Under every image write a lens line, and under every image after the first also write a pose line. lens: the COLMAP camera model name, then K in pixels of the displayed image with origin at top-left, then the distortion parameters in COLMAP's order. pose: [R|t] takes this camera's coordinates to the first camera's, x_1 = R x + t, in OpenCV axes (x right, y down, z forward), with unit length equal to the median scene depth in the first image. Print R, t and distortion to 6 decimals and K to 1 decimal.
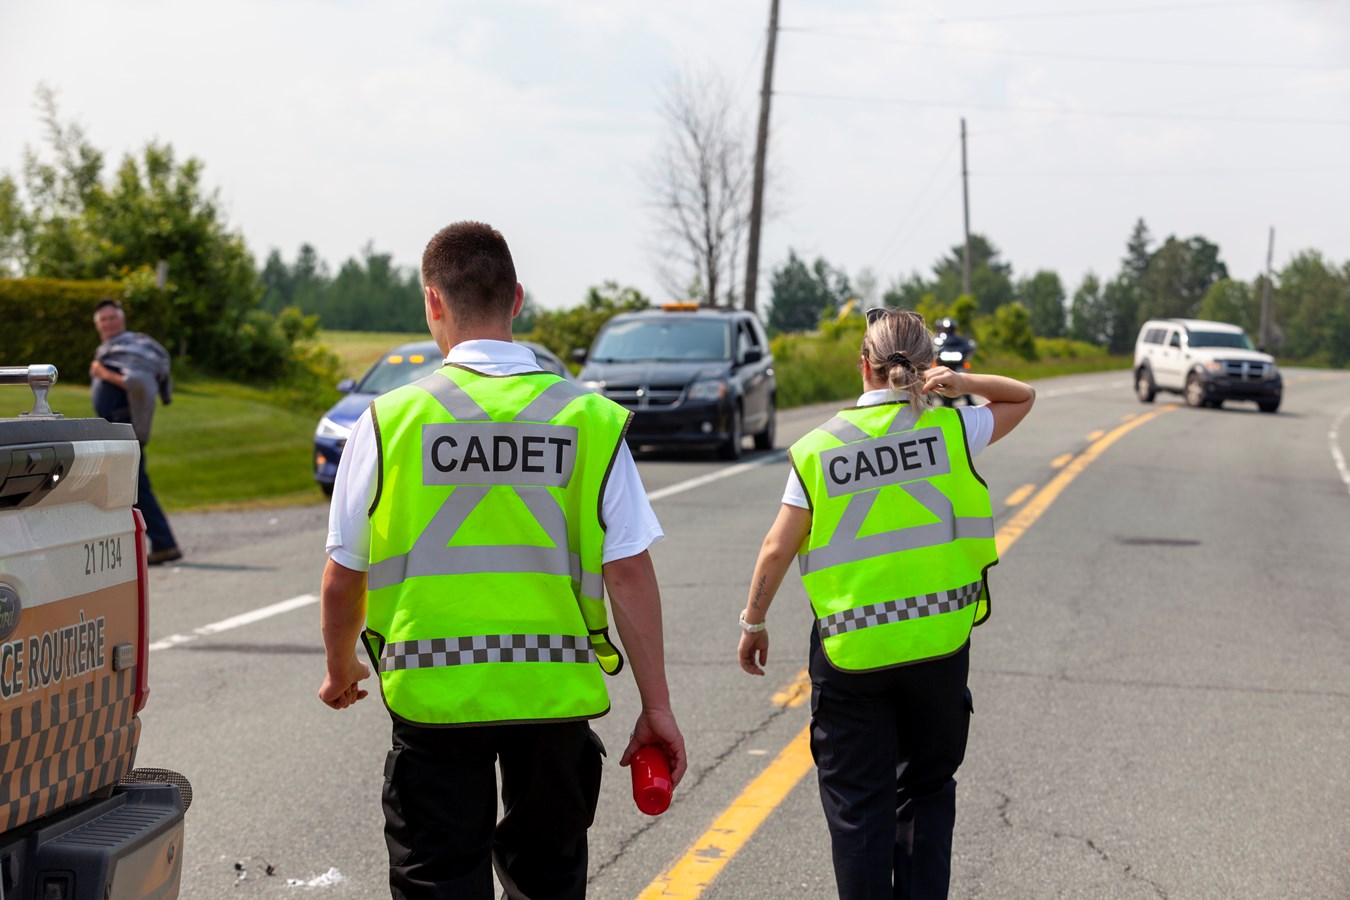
lens RADIAL K [[8249.5, 0, 675.0], [0, 8249.5, 450.0], [0, 0, 1]] dist [0.118652, -13.484679]
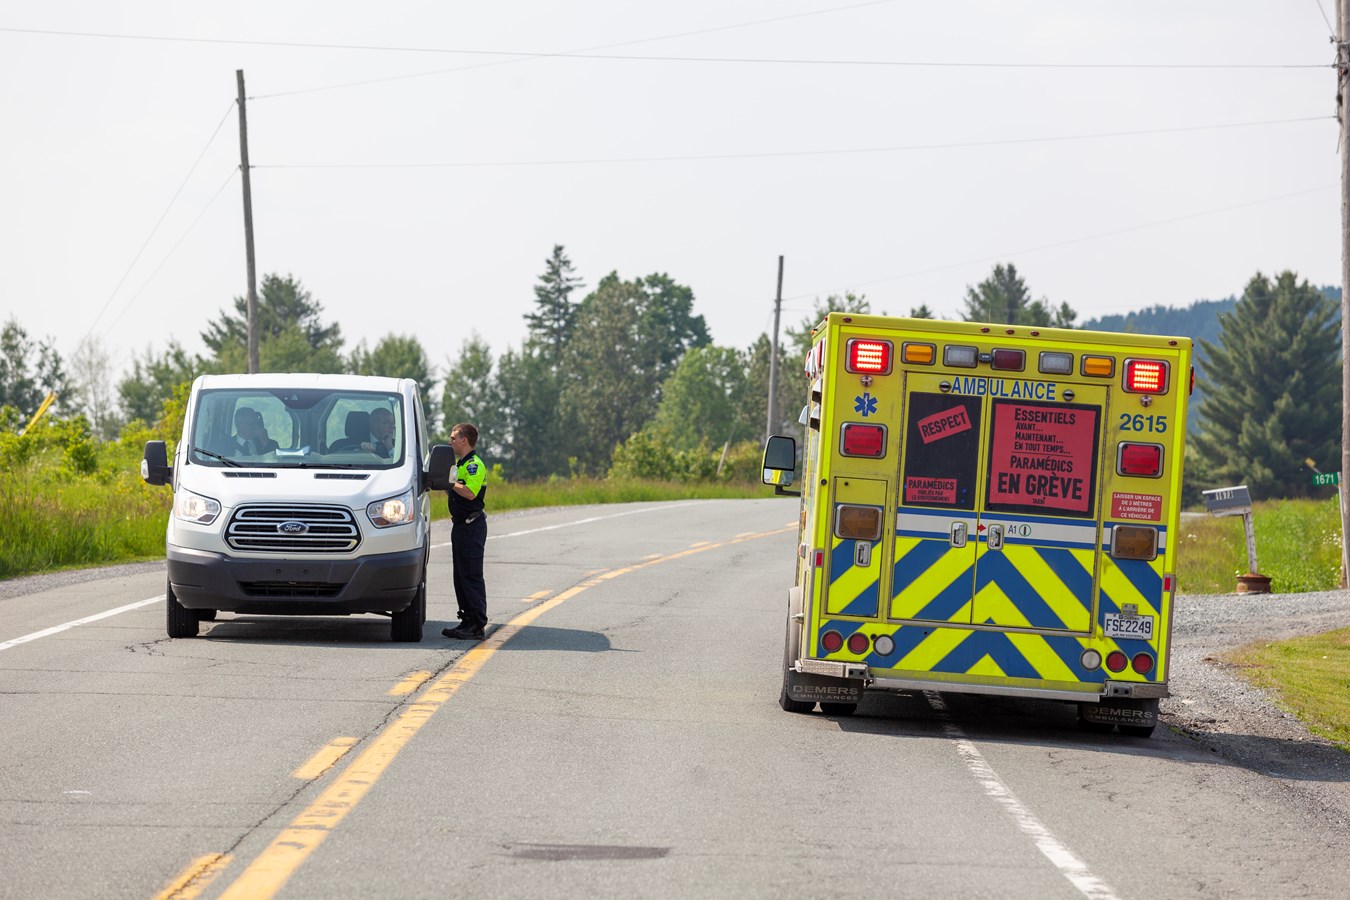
lens RADIAL K [[8249.5, 0, 675.0], [0, 8249.5, 450.0], [0, 0, 1]] dist [0.118652, -13.484679]
pose [[0.997785, -0.019537, 0.063580, 0.027309], [0.020296, 0.999730, -0.011306, -0.006787], [-0.063342, 0.012571, 0.997913, 0.417216]]
